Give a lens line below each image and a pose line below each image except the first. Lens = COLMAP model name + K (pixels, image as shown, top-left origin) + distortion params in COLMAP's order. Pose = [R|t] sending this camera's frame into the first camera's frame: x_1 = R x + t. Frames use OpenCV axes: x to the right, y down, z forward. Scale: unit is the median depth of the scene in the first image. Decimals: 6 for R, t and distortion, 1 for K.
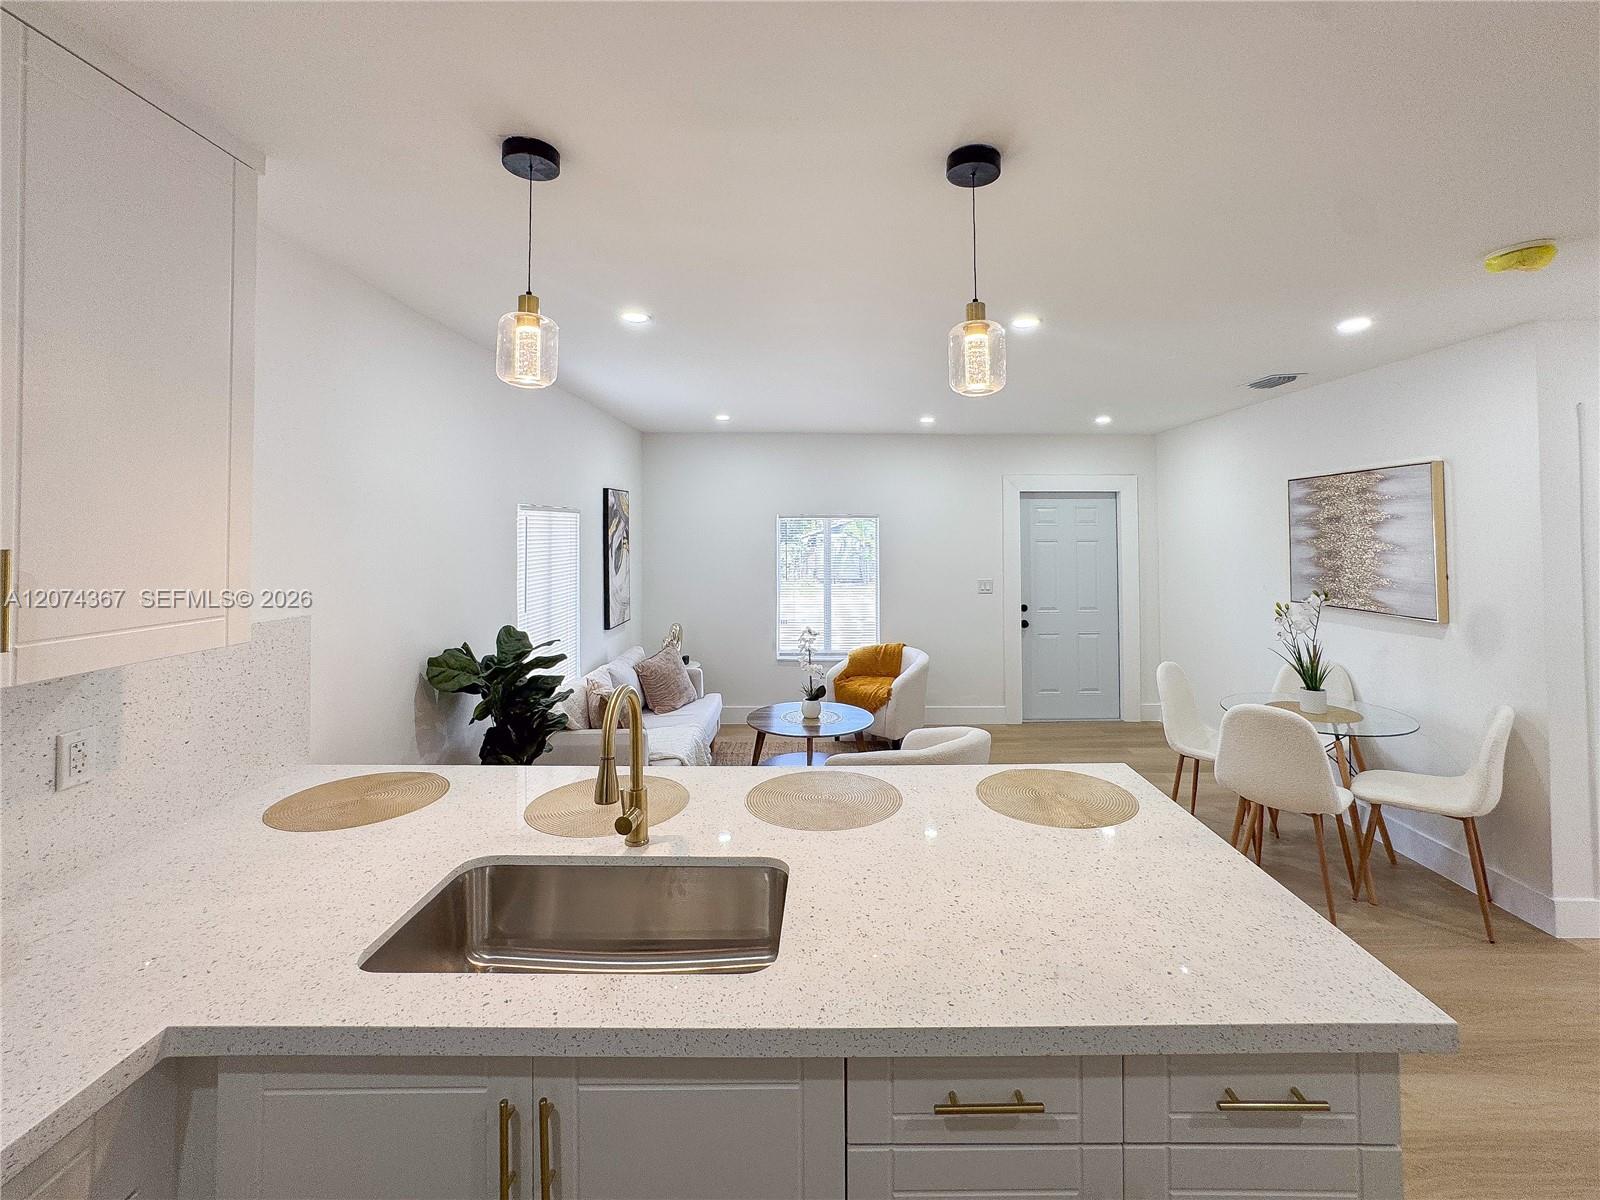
lens RADIAL K [[734.7, 0, 805.4], [0, 734.7, 515.9], [0, 0, 1]] dist [-0.001013, -0.000005]
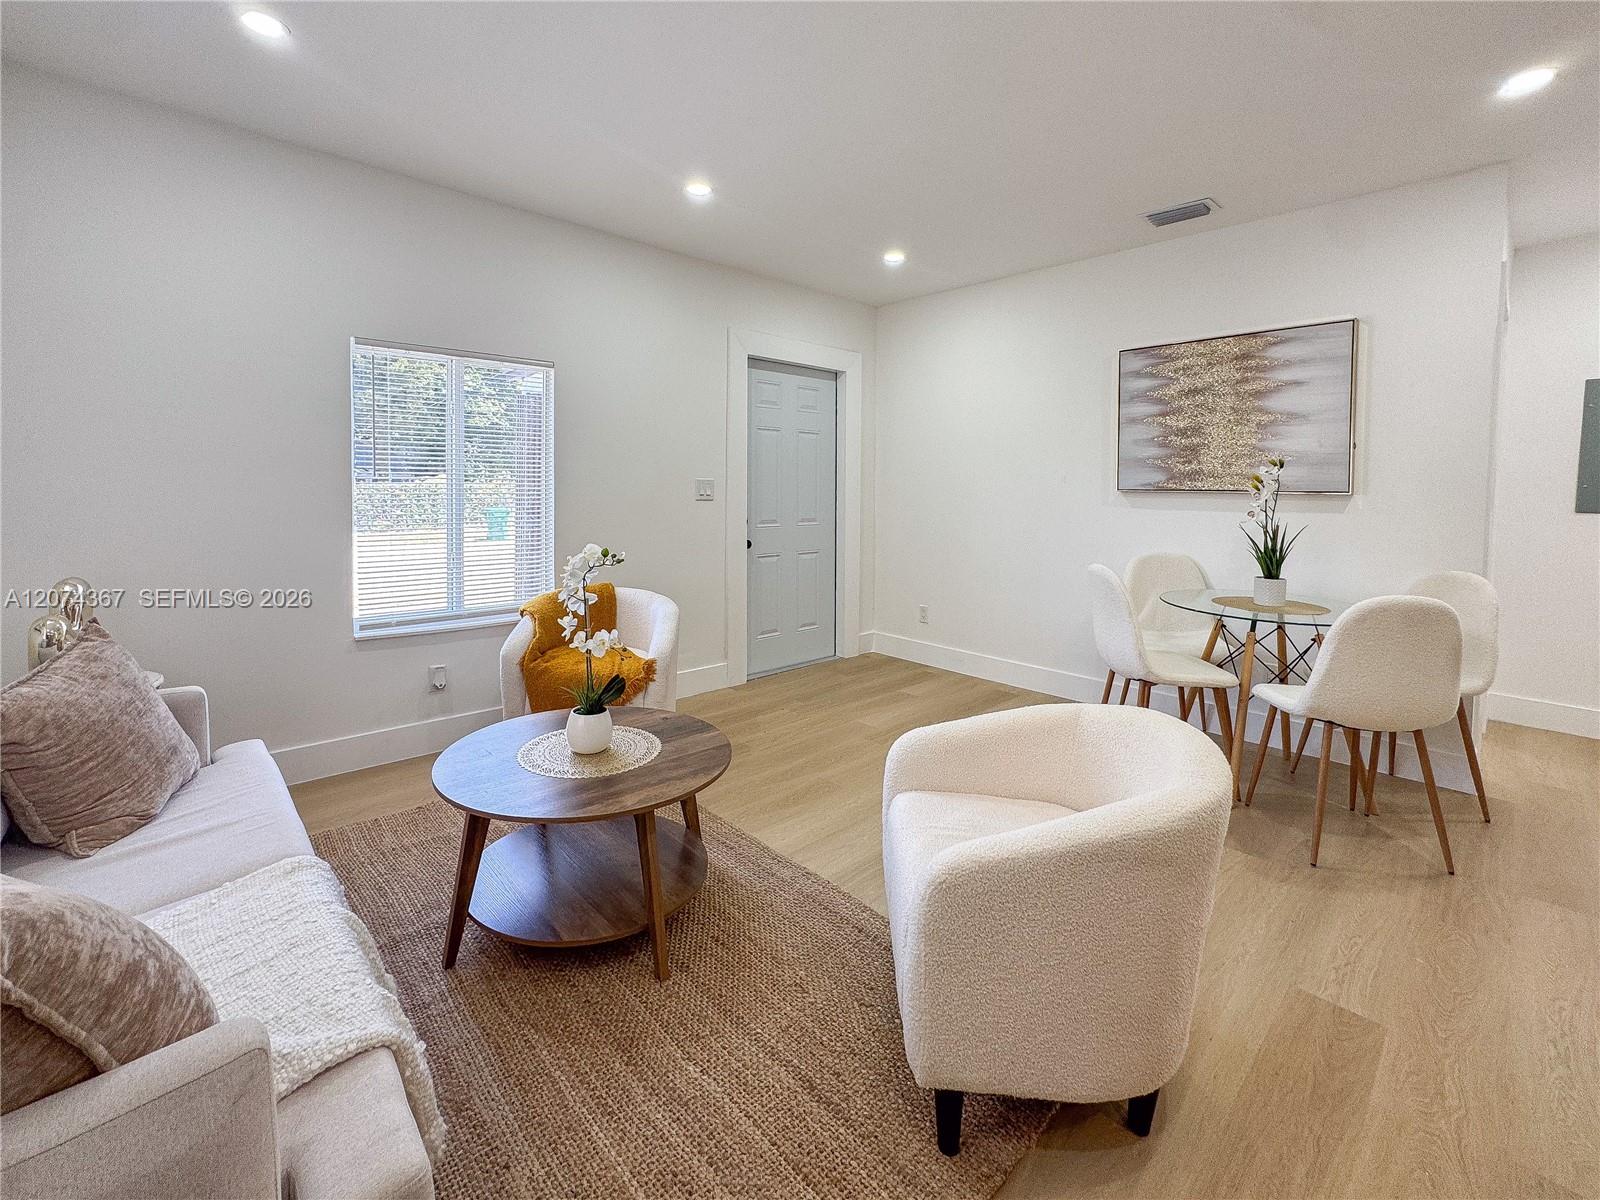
lens RADIAL K [[734.7, 0, 805.4], [0, 734.7, 515.9], [0, 0, 1]] dist [-0.001013, -0.000005]
pose [[0.716659, -0.017308, 0.697209, -0.223412], [-0.030239, 0.997981, 0.055857, 0.112239], [-0.696768, -0.061113, 0.714688, 0.646394]]
